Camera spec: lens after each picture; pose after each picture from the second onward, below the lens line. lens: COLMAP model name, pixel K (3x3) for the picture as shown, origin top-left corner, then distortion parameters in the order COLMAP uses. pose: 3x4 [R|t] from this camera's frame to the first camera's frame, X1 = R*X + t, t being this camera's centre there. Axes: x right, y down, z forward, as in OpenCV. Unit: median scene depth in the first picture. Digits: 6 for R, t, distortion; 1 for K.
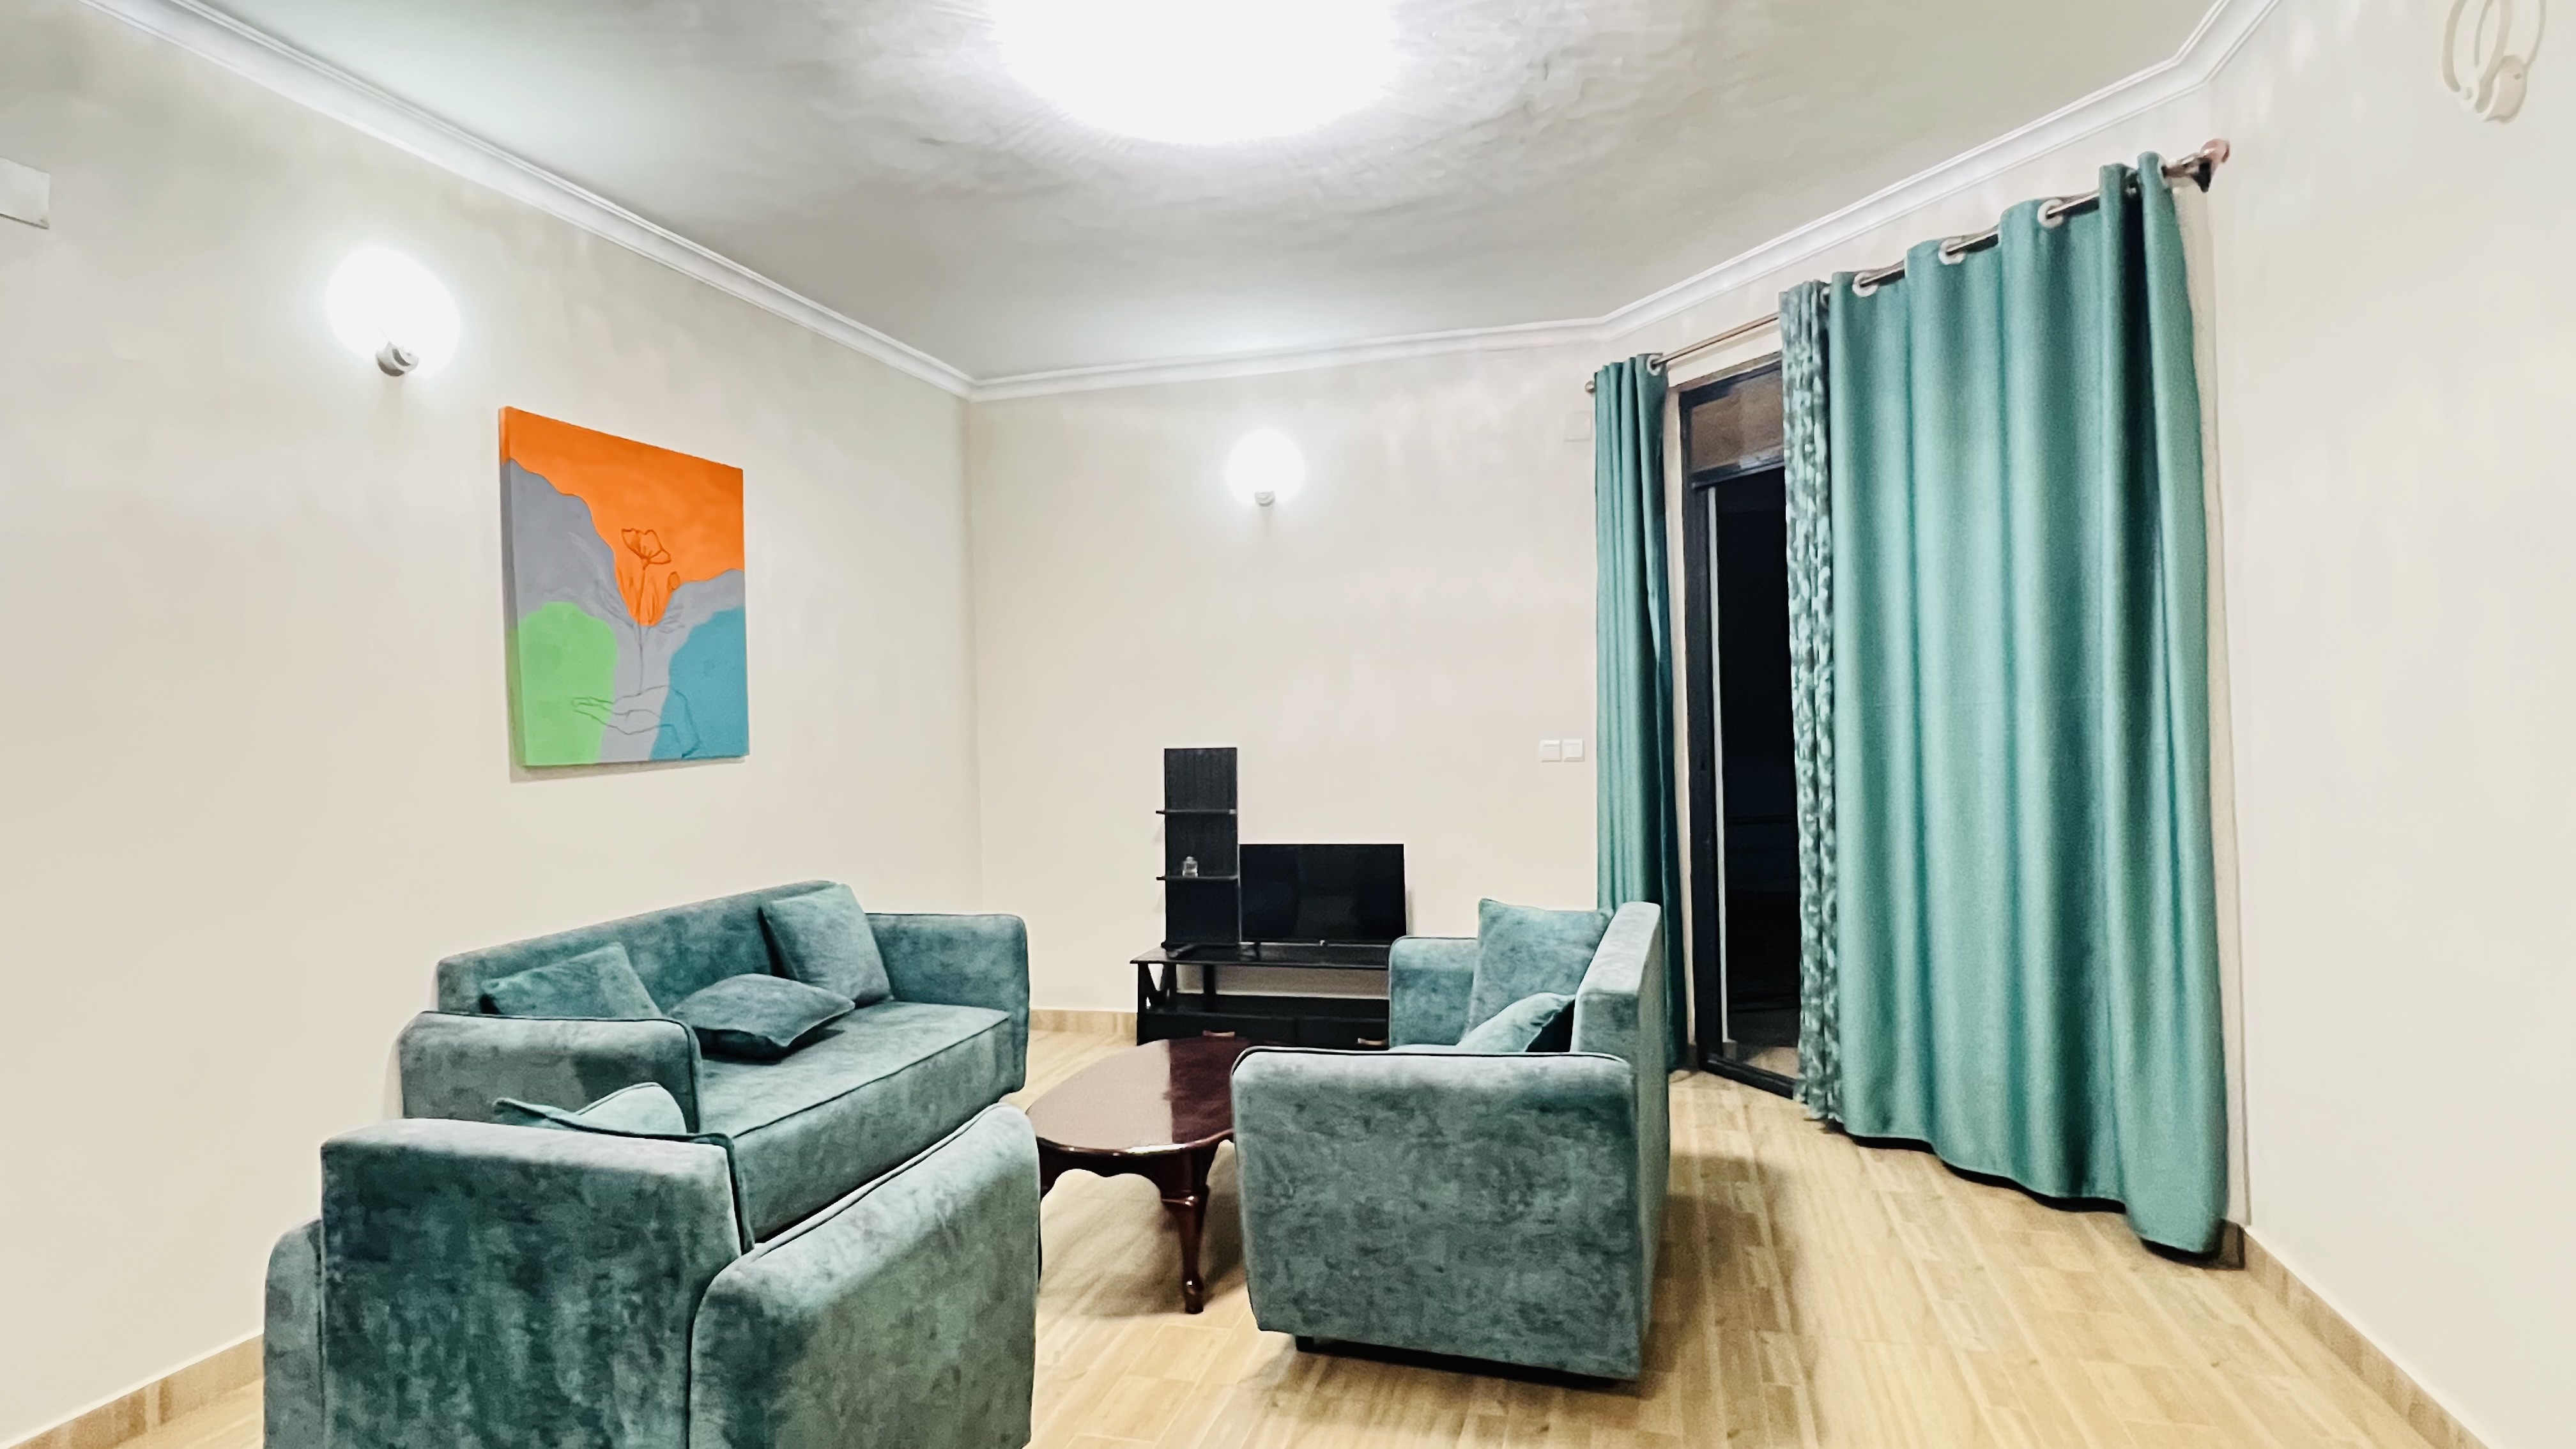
lens RADIAL K [[1340.2, 0, 1284.6], [0, 1340.2, 720.2], [0, 0, 1]] dist [-0.002621, 0.001047]
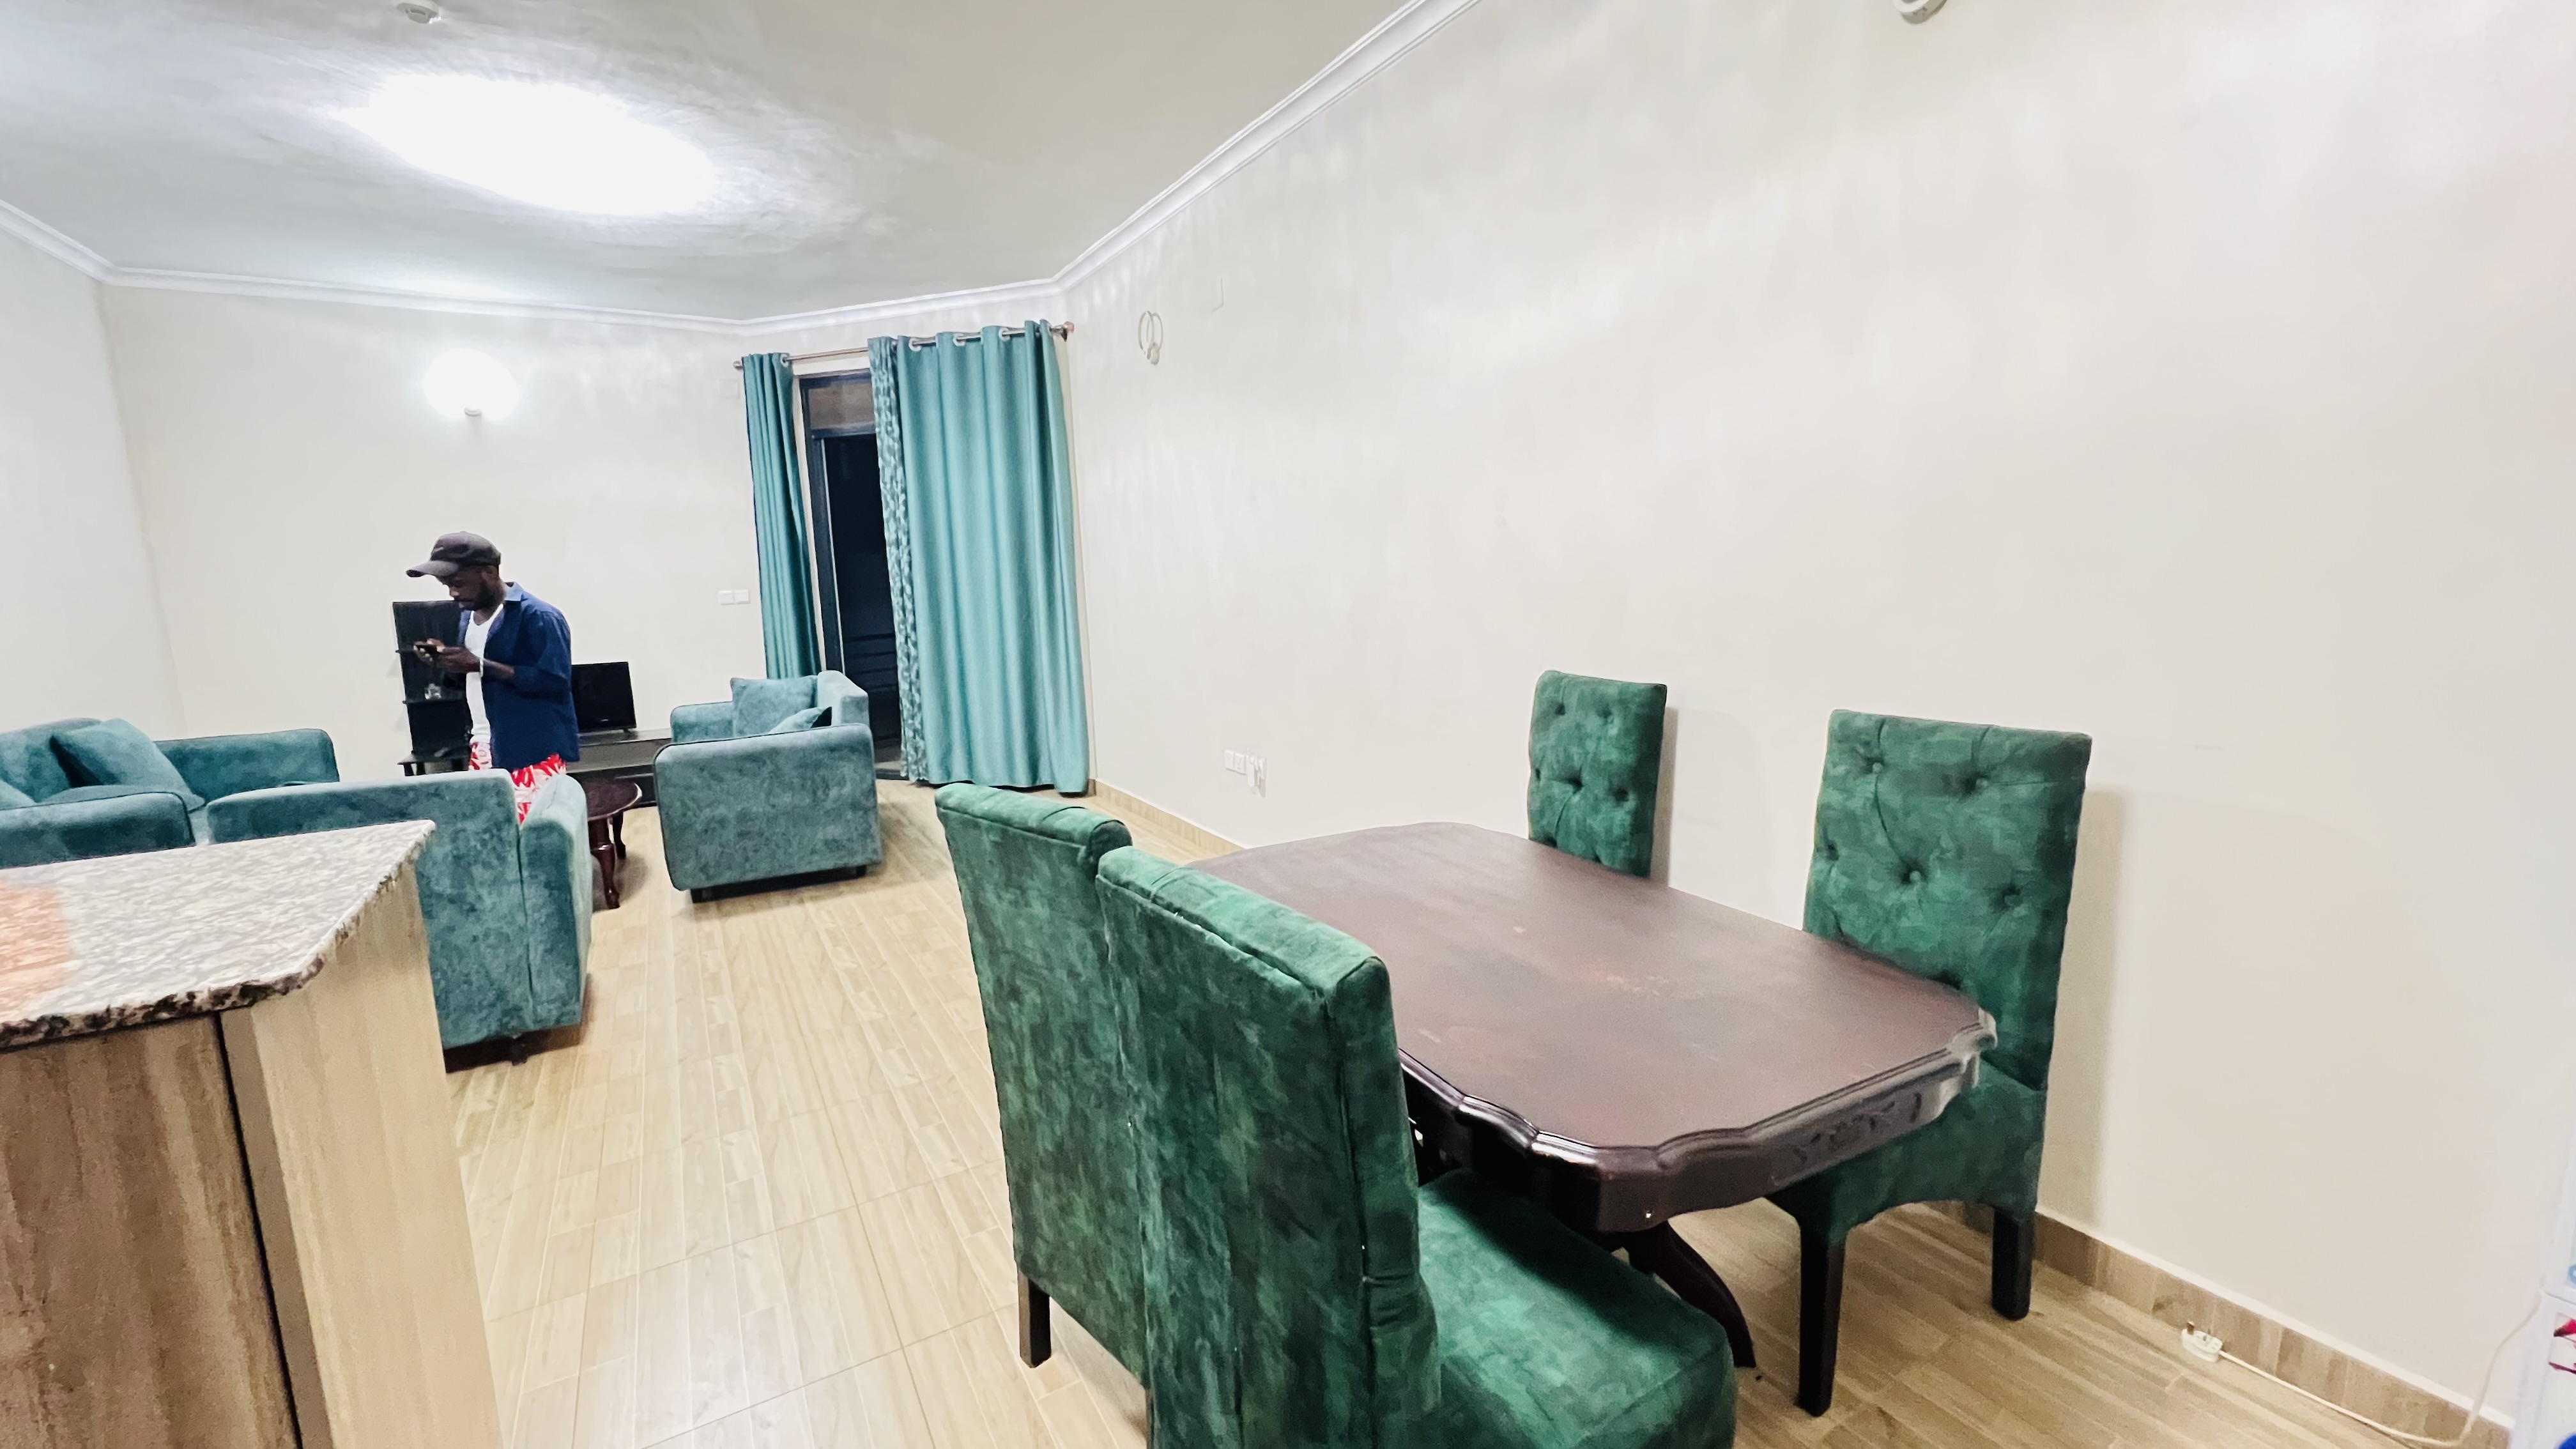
lens RADIAL K [[1037.0, 0, 1283.0], [0, 1037.0, 725.8], [0, 0, 1]] dist [0.002960, 0.000357]
pose [[0.688756, -0.105847, 0.717225, -0.317890], [0.010571, 0.990646, 0.136047, 0.017151], [-0.724916, -0.086122, 0.683432, -0.430334]]
